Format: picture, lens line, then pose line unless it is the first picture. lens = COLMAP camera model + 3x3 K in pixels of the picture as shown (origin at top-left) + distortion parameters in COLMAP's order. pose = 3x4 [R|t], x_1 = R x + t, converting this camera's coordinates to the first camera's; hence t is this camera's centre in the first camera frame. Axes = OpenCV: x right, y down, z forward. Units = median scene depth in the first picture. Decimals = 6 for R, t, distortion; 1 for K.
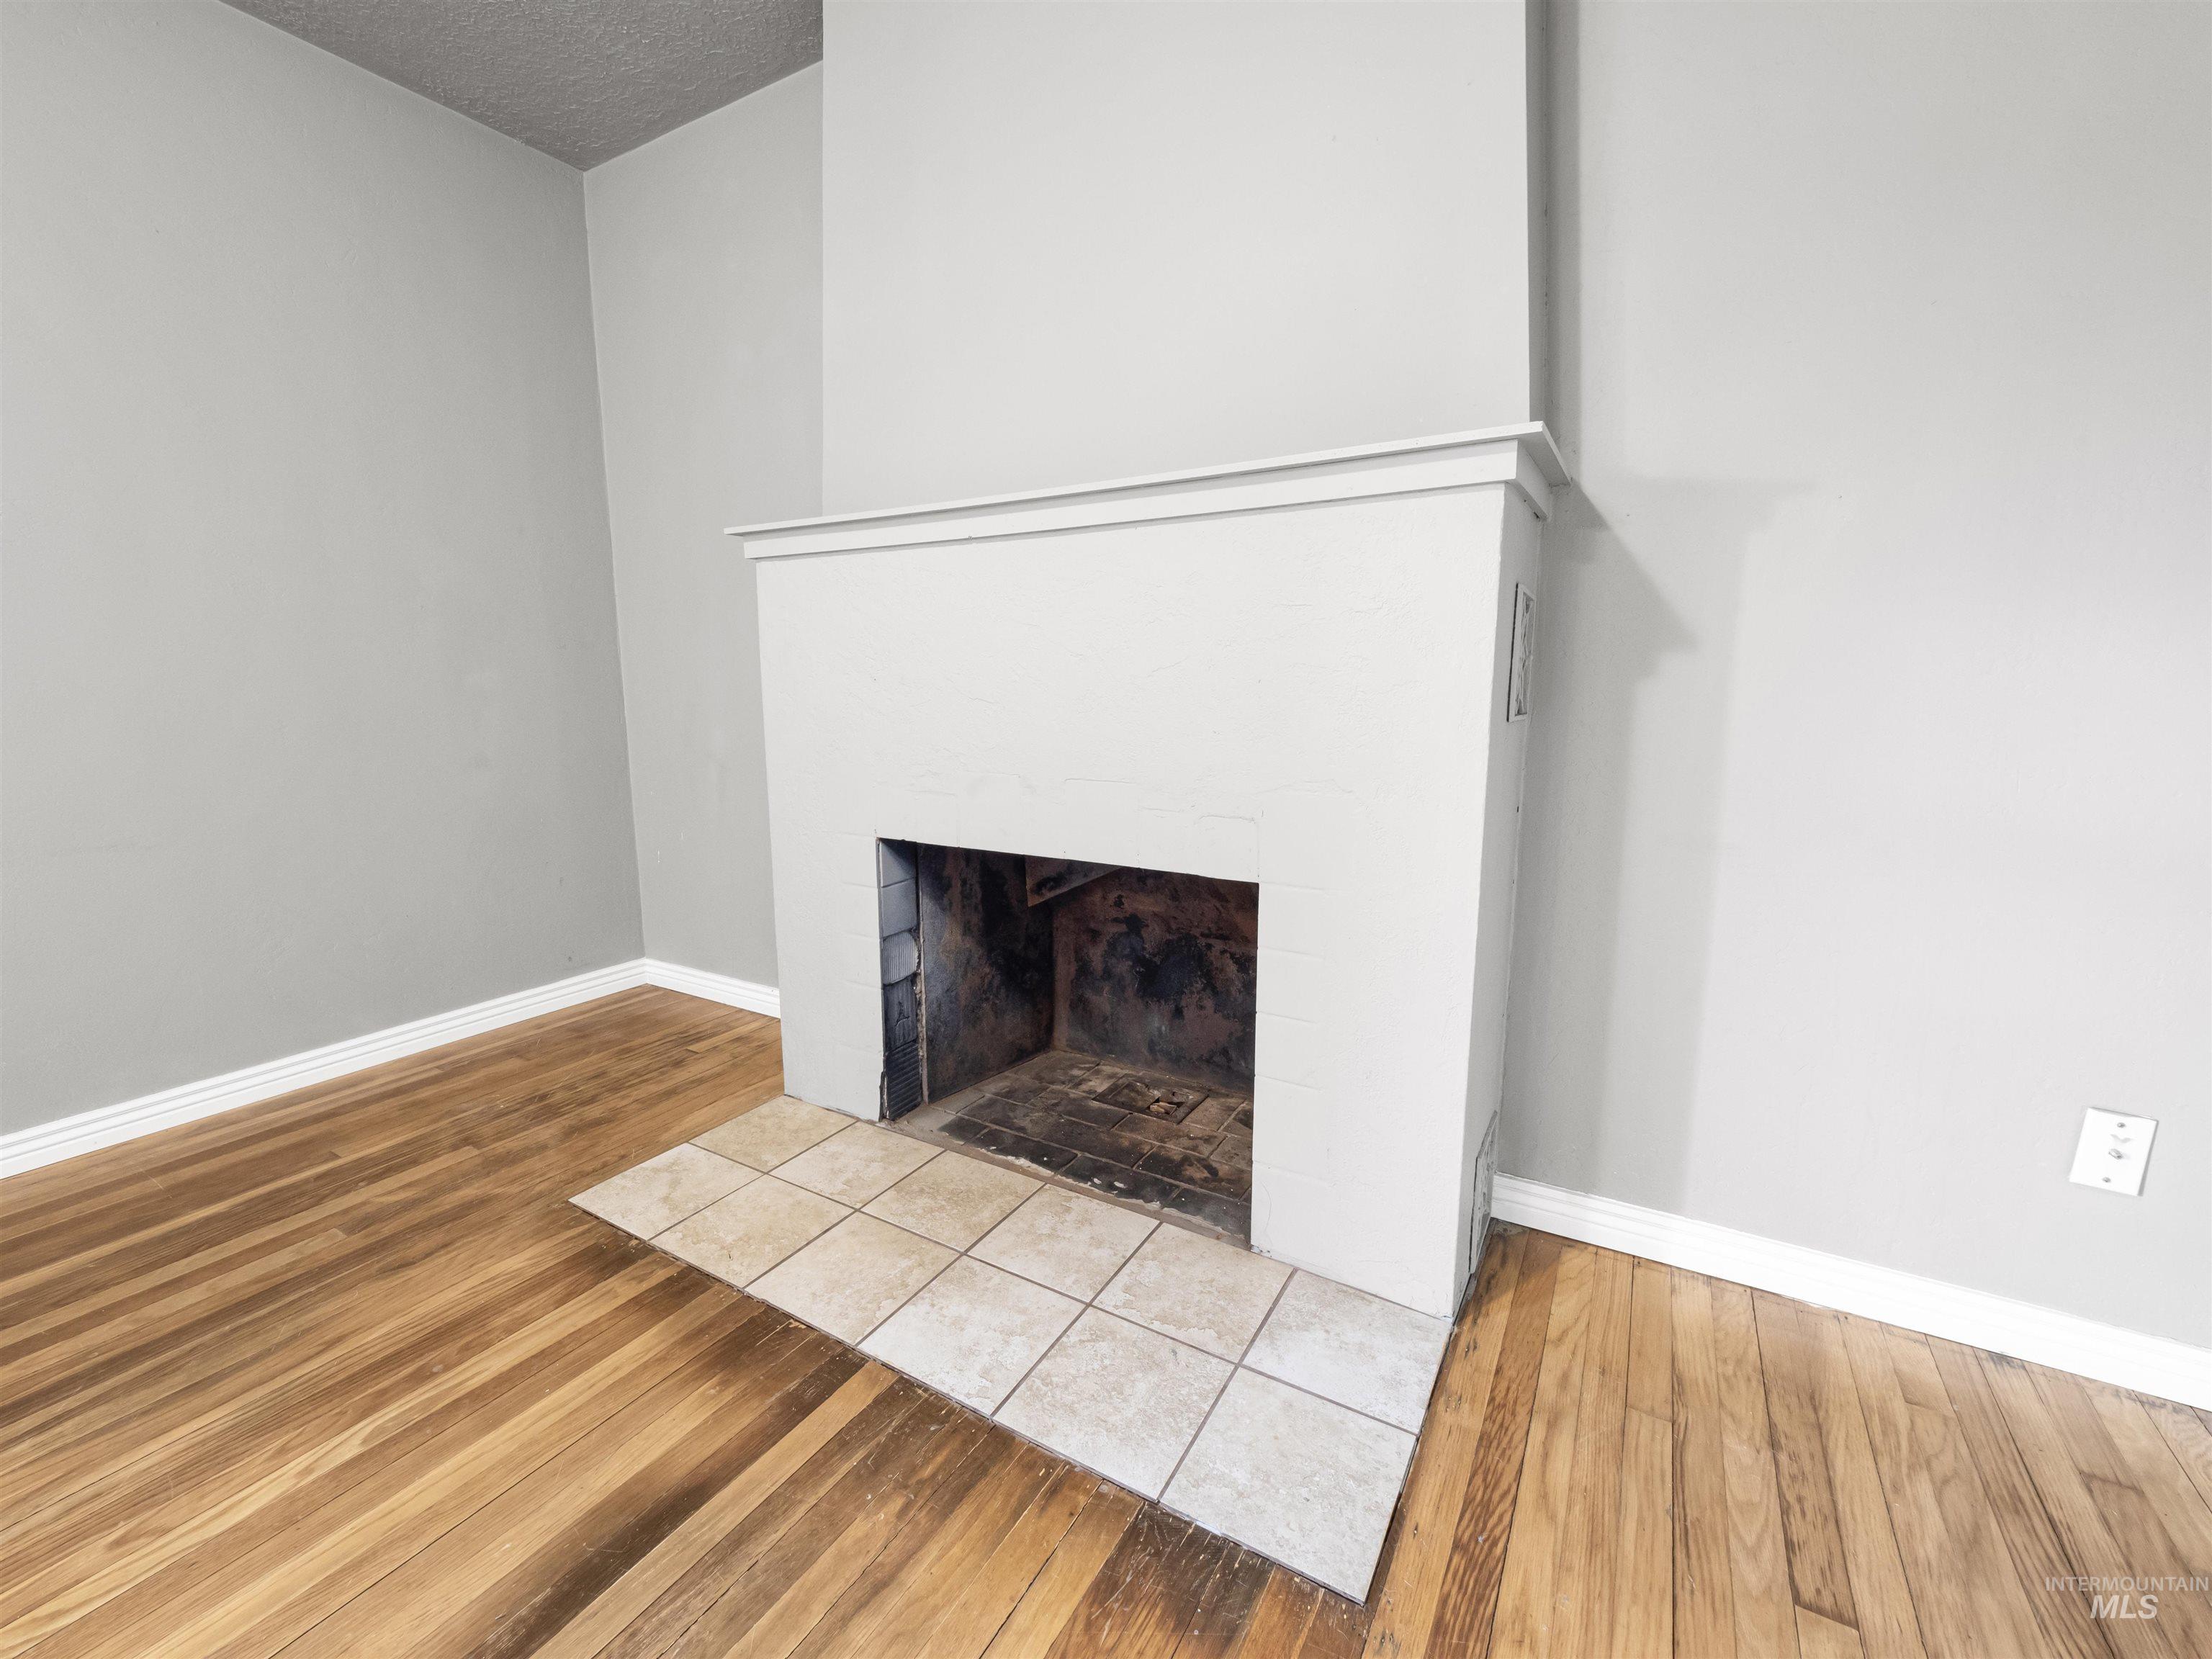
lens RADIAL K [[943.5, 0, 1092.4], [0, 943.5, 821.7], [0, 0, 1]] dist [0.001556, -0.002559]
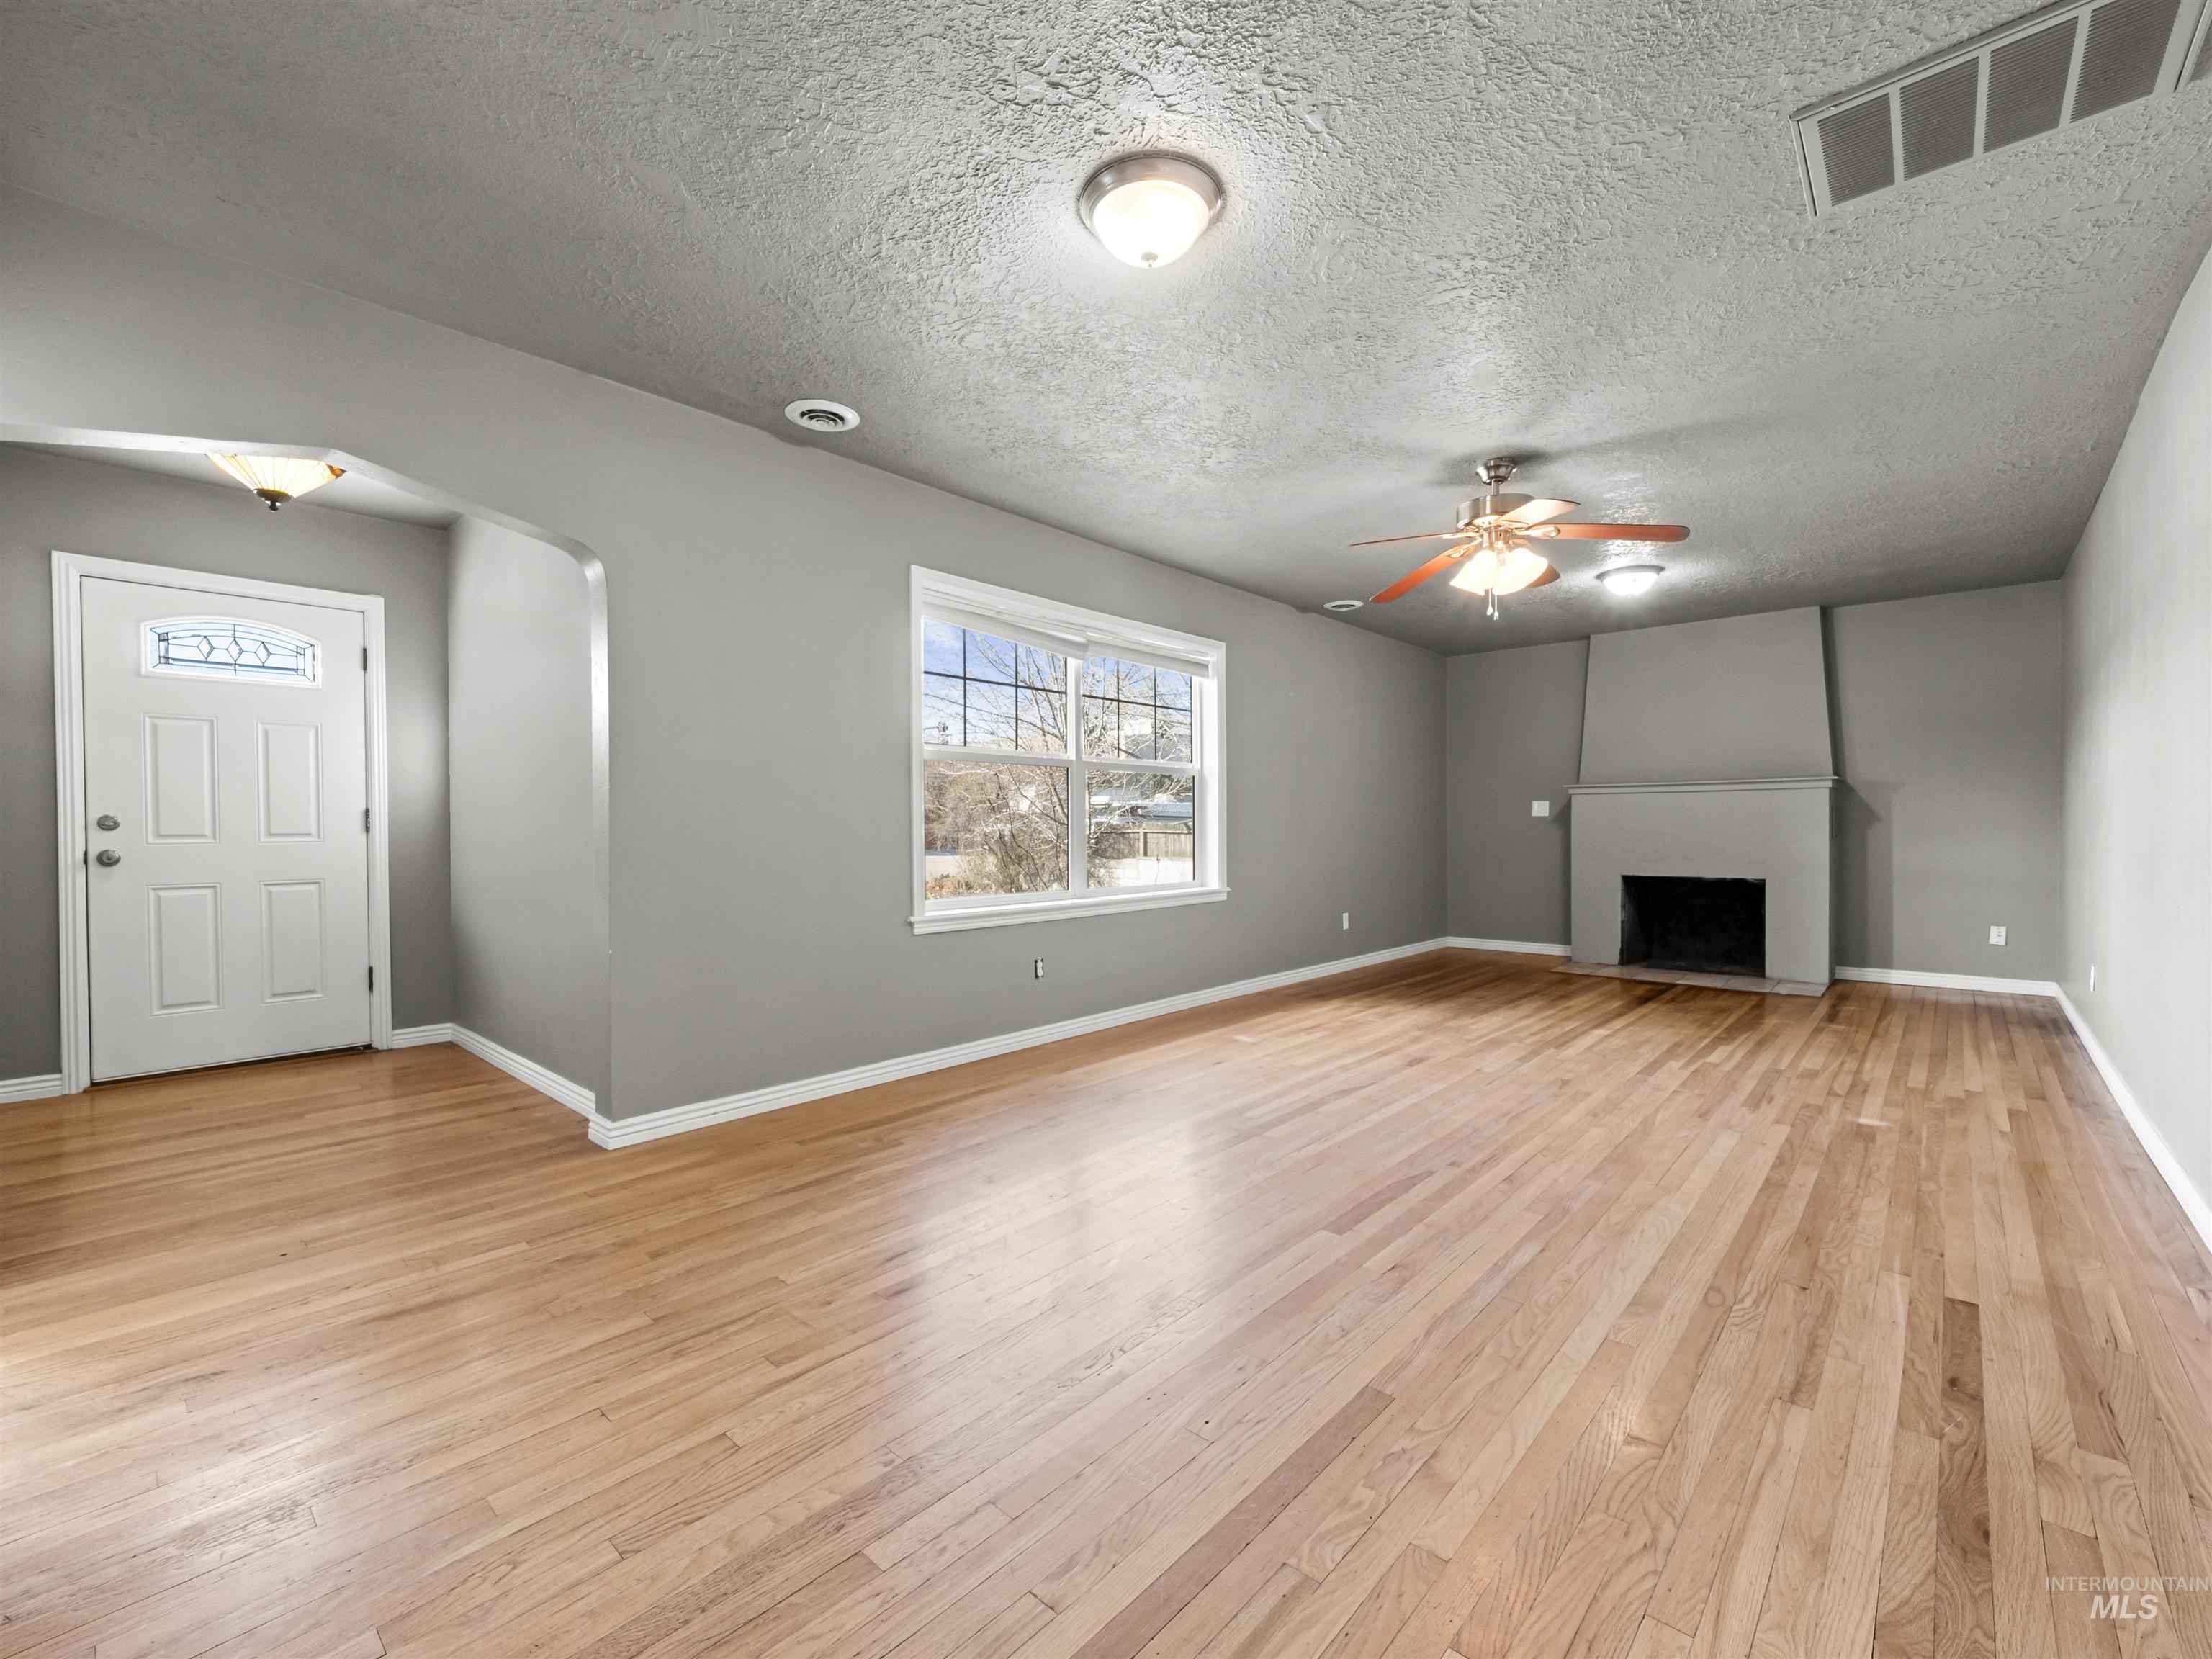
lens RADIAL K [[943.5, 0, 1109.9], [0, 943.5, 826.5], [0, 0, 1]] dist [0.001556, -0.002559]
pose [[0.982266, -0.002885, -0.187469, -2.162278], [-0.025323, 0.988678, -0.147901, 0.601888], [0.185773, 0.150025, 0.971072, -4.112965]]
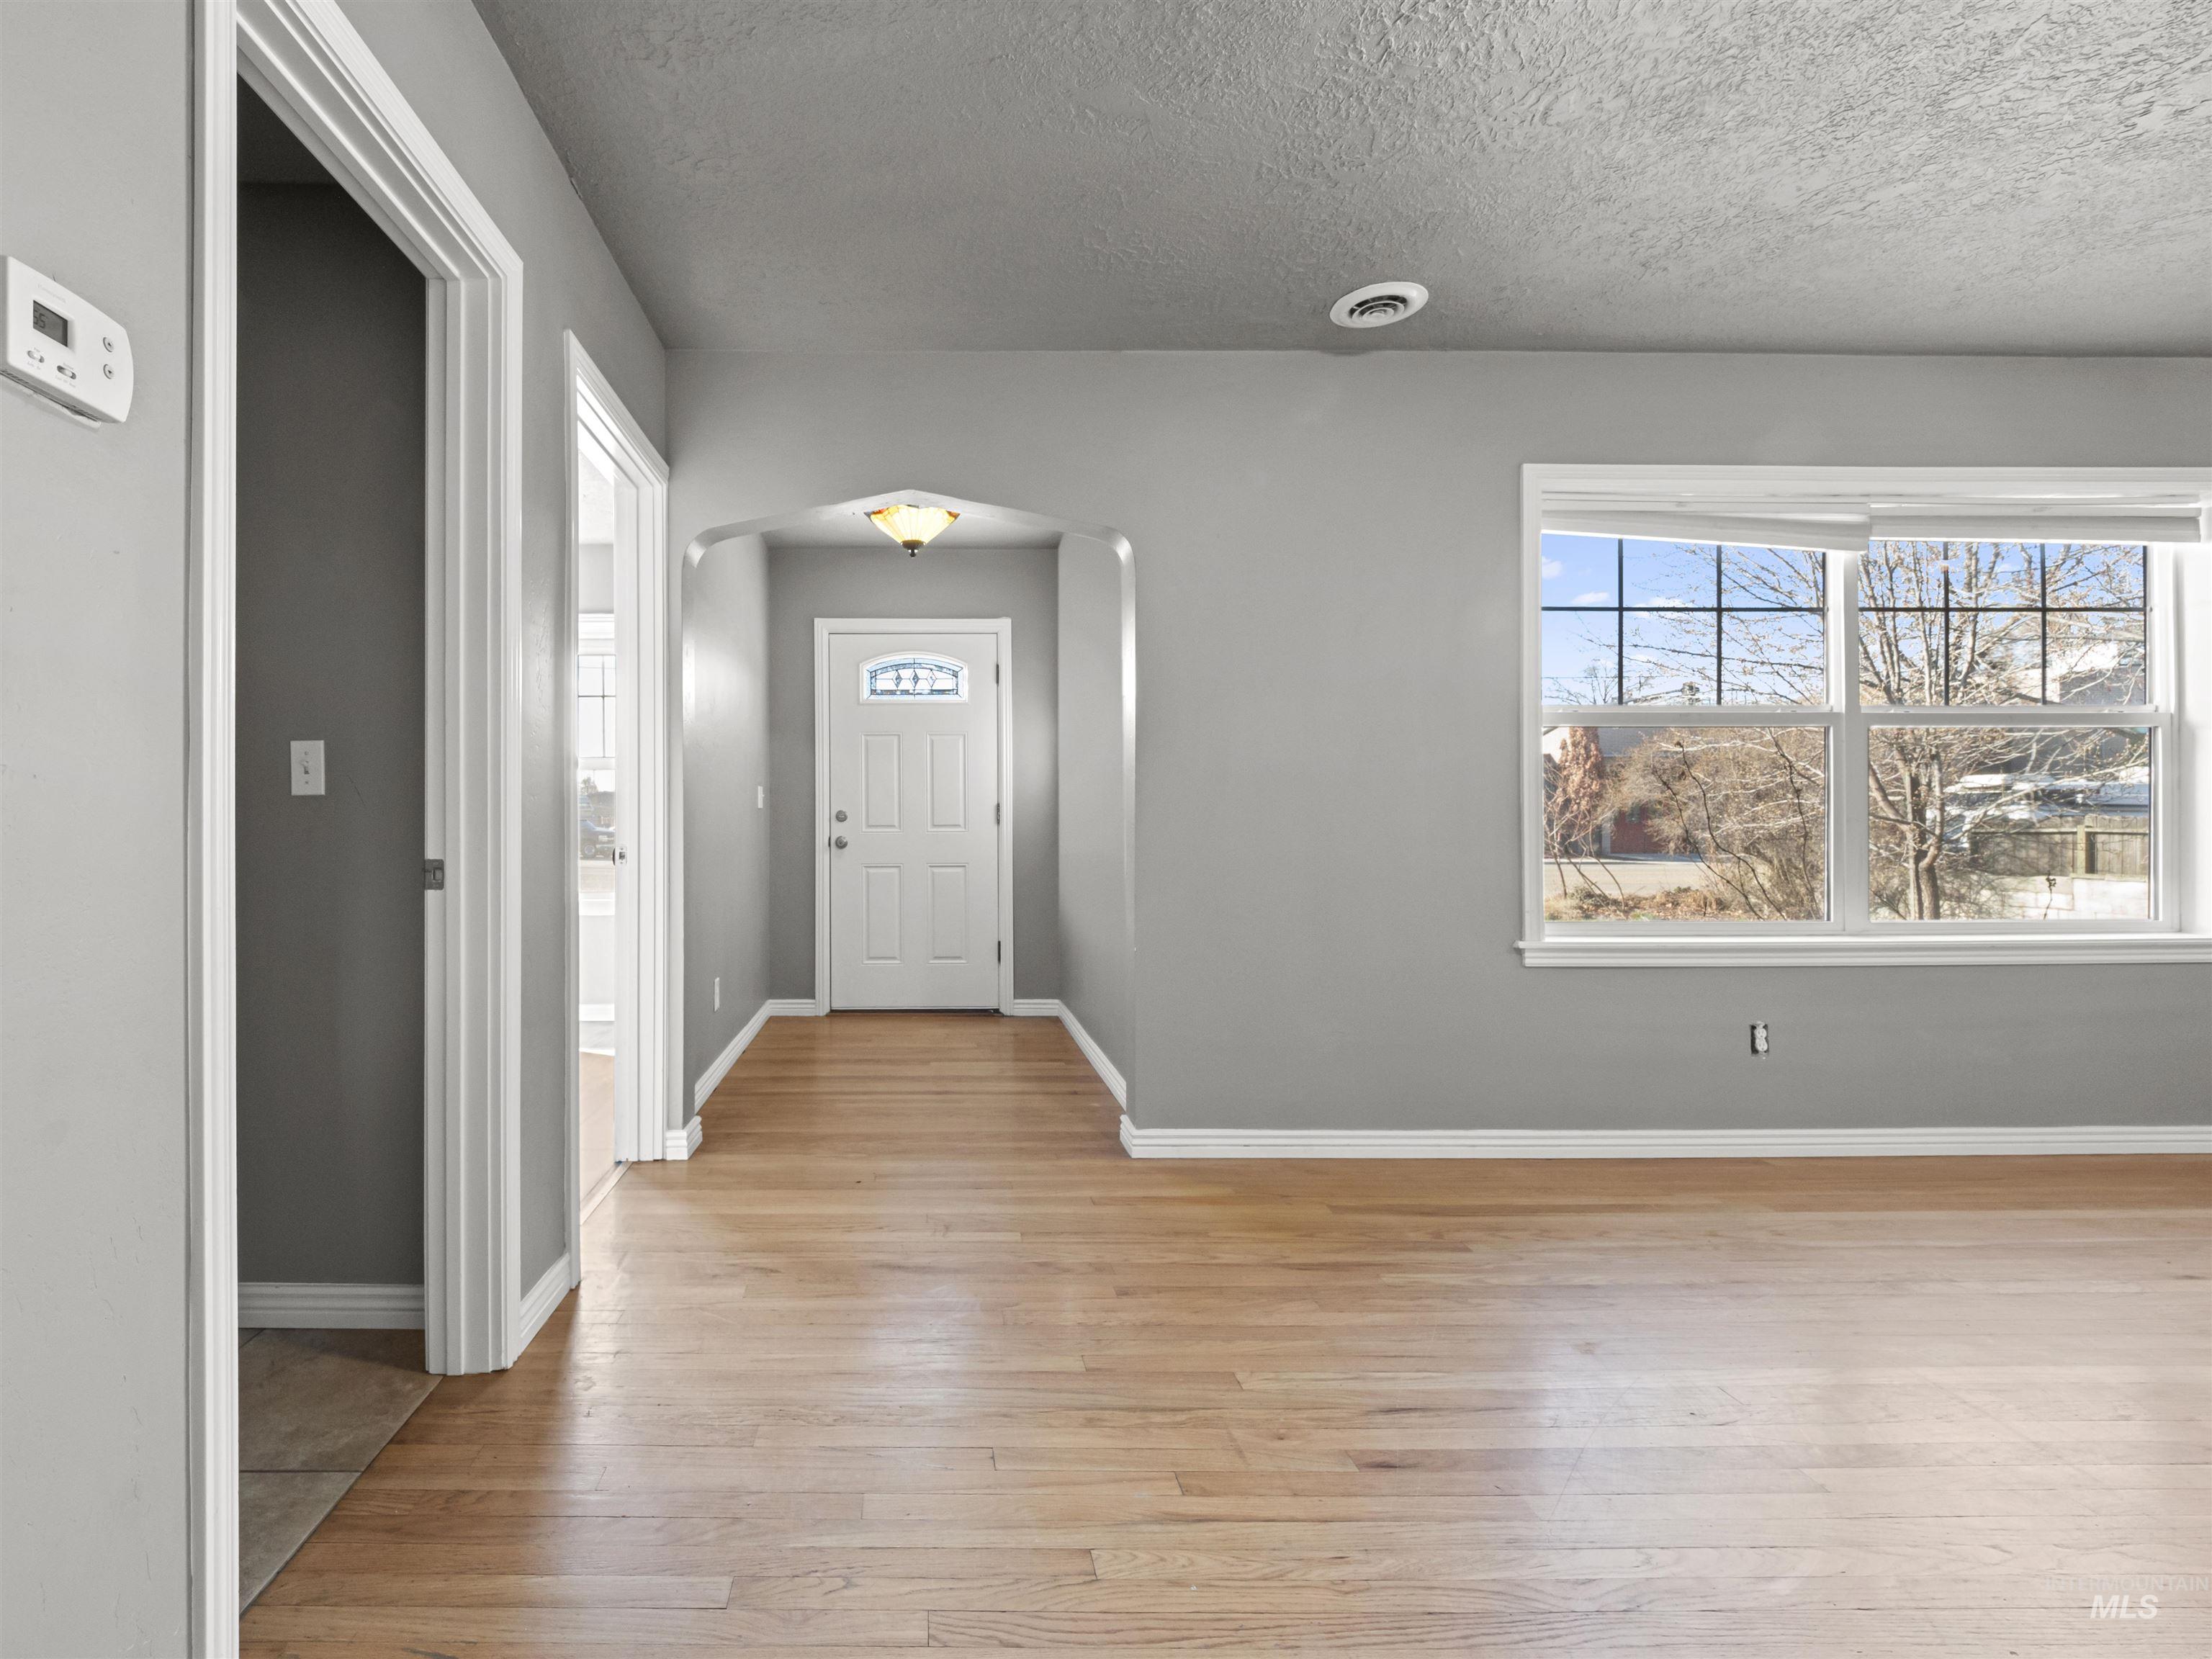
lens RADIAL K [[943.5, 0, 1151.8], [0, 943.5, 818.3], [0, 0, 1]] dist [0.001556, -0.002559]
pose [[0.518027, -0.010075, -0.855305, -1.907644], [-0.129379, 0.987503, -0.089993, 0.489774], [0.845523, 0.157277, 0.510250, -3.213338]]
